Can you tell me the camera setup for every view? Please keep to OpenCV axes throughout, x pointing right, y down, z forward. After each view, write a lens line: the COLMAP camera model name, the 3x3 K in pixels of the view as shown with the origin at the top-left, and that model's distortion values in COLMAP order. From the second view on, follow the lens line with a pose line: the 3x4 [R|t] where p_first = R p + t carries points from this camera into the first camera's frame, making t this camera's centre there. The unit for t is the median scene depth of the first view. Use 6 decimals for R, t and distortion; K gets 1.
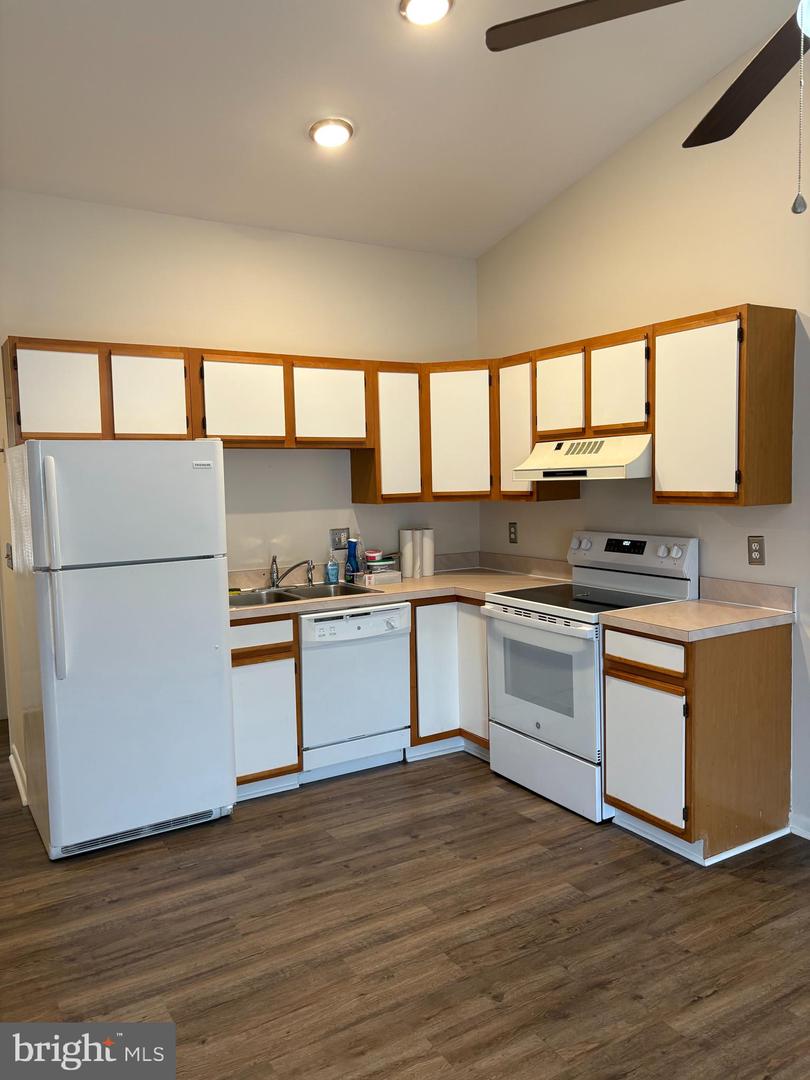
lens RADIAL K [[821.1, 0, 404.8], [0, 821.1, 535.3], [0, 0, 1]] dist [0.051955, -0.052204]
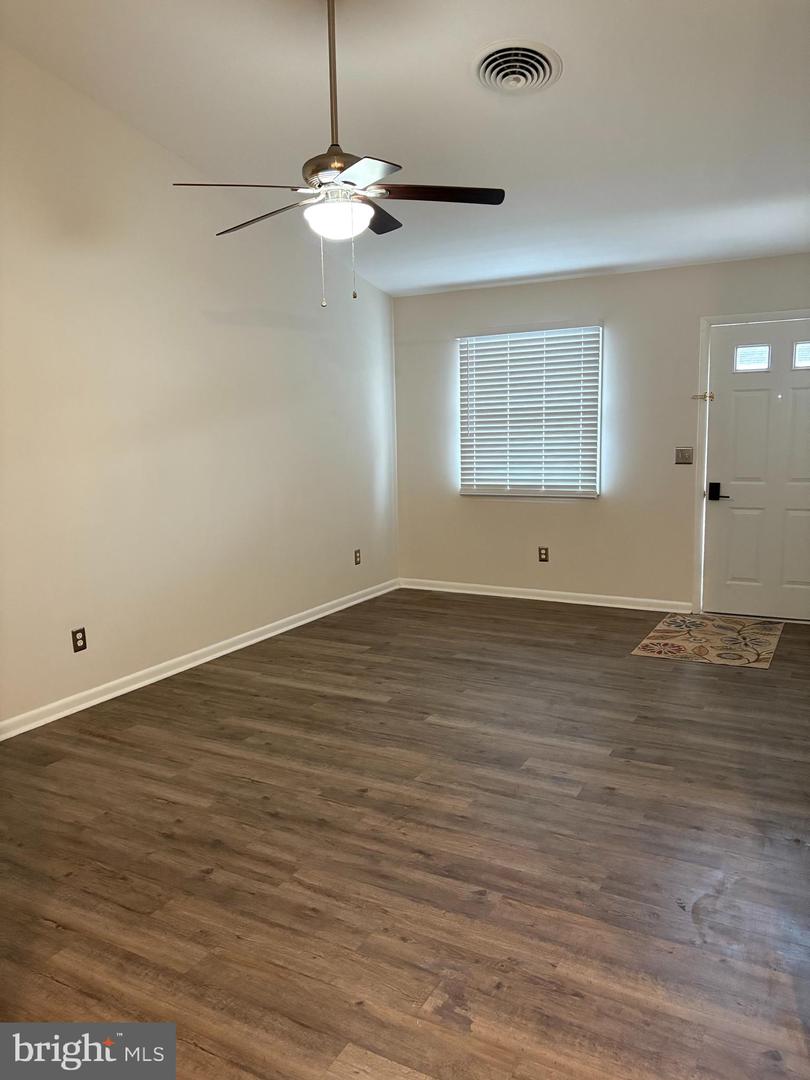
lens RADIAL K [[821.1, 0, 406.8], [0, 821.1, 546.8], [0, 0, 1]] dist [0.051955, -0.052204]
pose [[-0.504899, -0.100406, 0.857319, -0.645677], [0.100481, 0.979623, 0.173906, -0.037678], [-0.857310, 0.173949, -0.484521, 0.829302]]
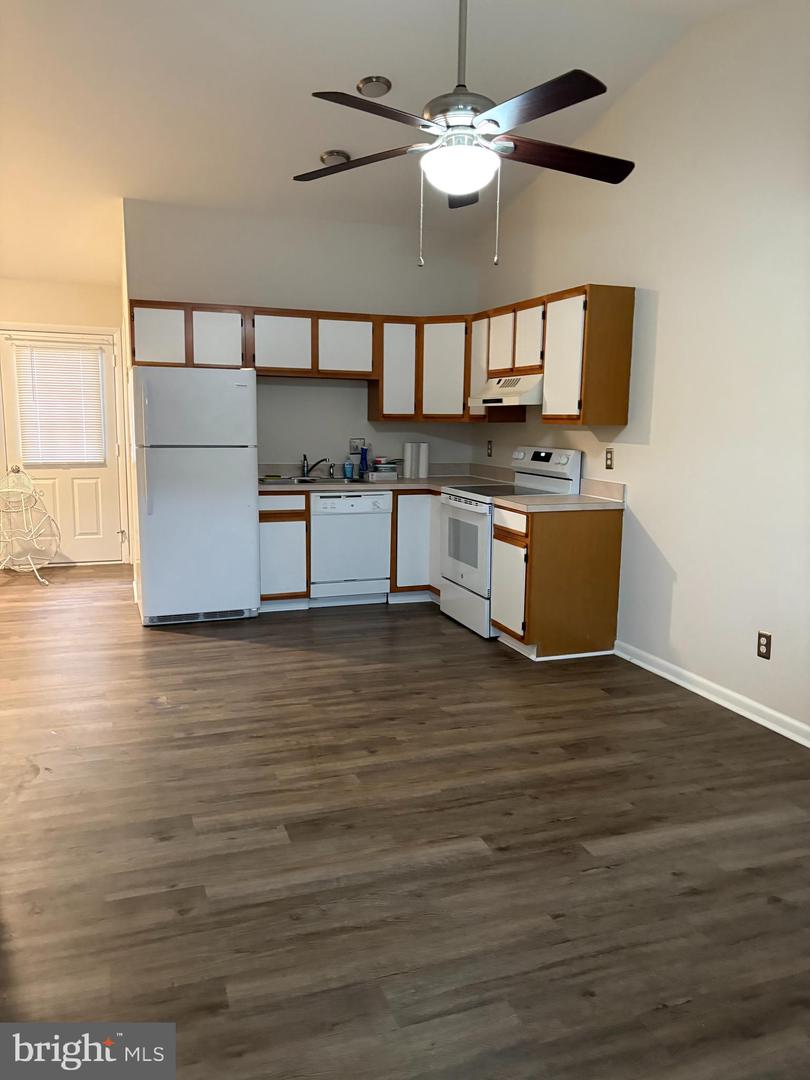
lens RADIAL K [[821.1, 0, 391.4], [0, 821.1, 538.5], [0, 0, 1]] dist [0.051955, -0.052204]
pose [[0.978129, 0.067686, -0.196679, 0.338883], [-0.052157, 0.995176, 0.083094, 0.054782], [0.201354, -0.071019, 0.976941, -0.452490]]
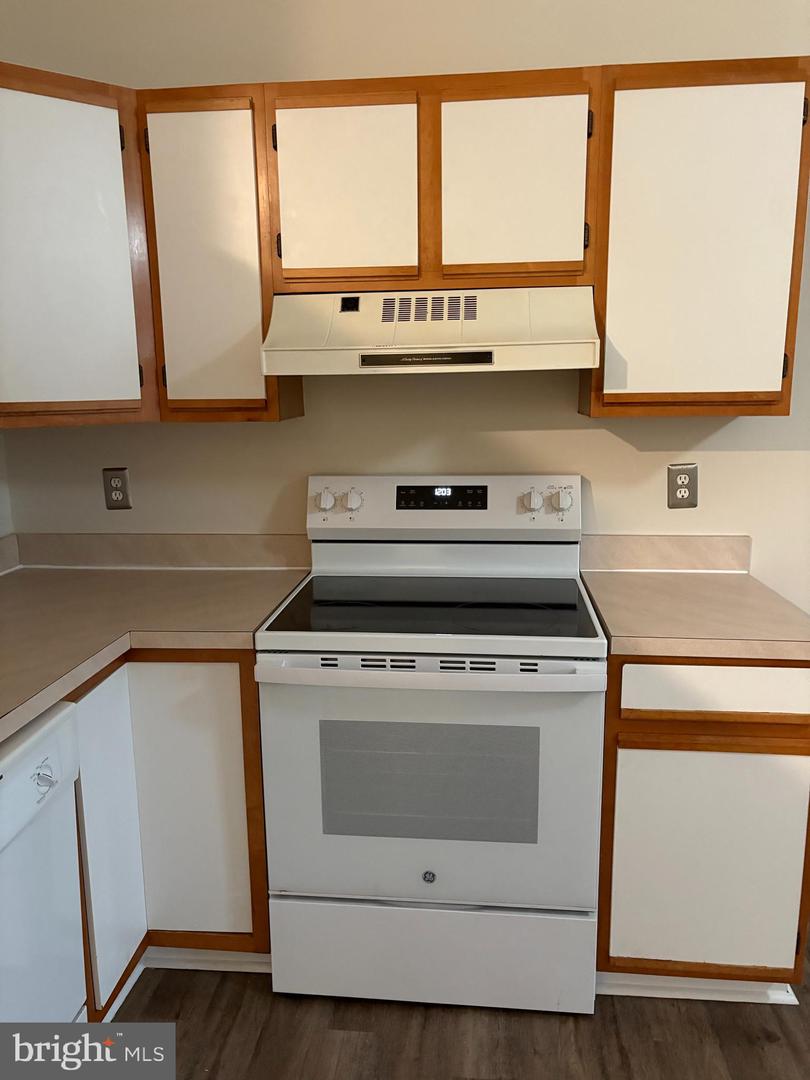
lens RADIAL K [[821.1, 0, 407.9], [0, 821.1, 542.8], [0, 0, 1]] dist [0.051955, -0.052204]
pose [[0.588490, -0.136196, 0.796950, -0.225137], [0.058484, 0.990298, 0.126052, -0.031669], [-0.806386, -0.027572, 0.590746, 0.769451]]
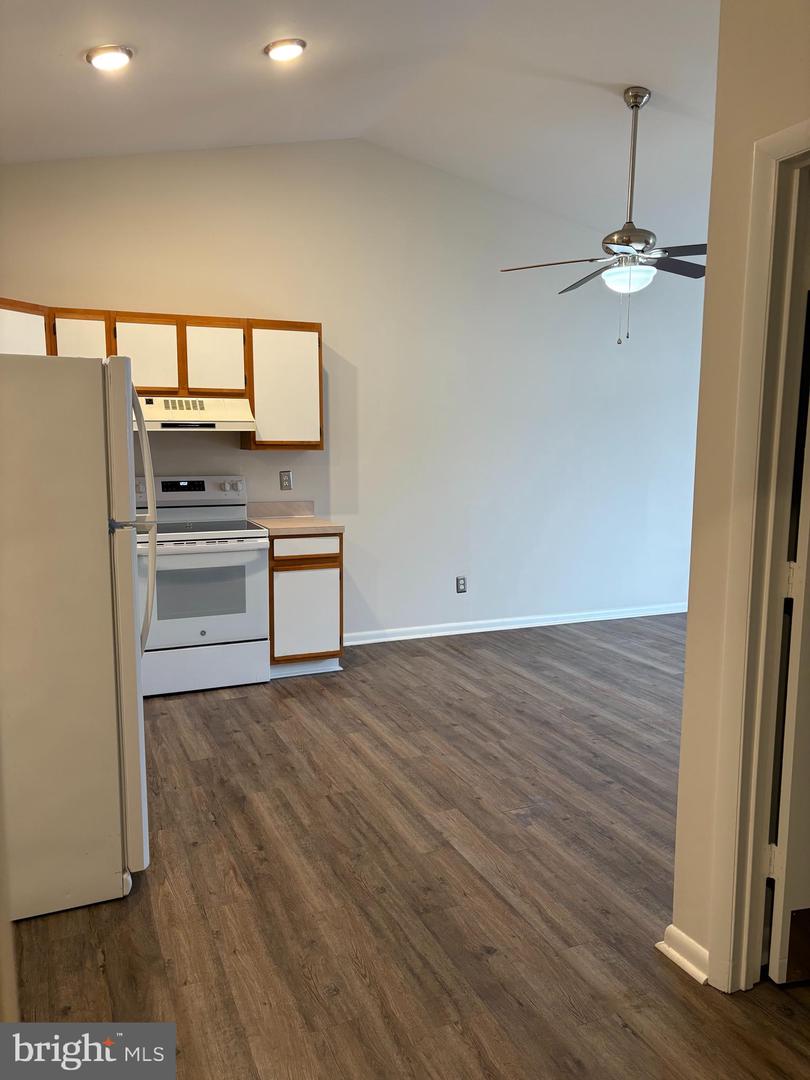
lens RADIAL K [[821.1, 0, 400.4], [0, 821.1, 547.7], [0, 0, 1]] dist [0.051955, -0.052204]
pose [[0.126870, -0.111474, 0.985636, -1.051014], [0.068210, 0.992293, 0.103447, -0.001197], [-0.989571, 0.054106, 0.133496, 0.574826]]
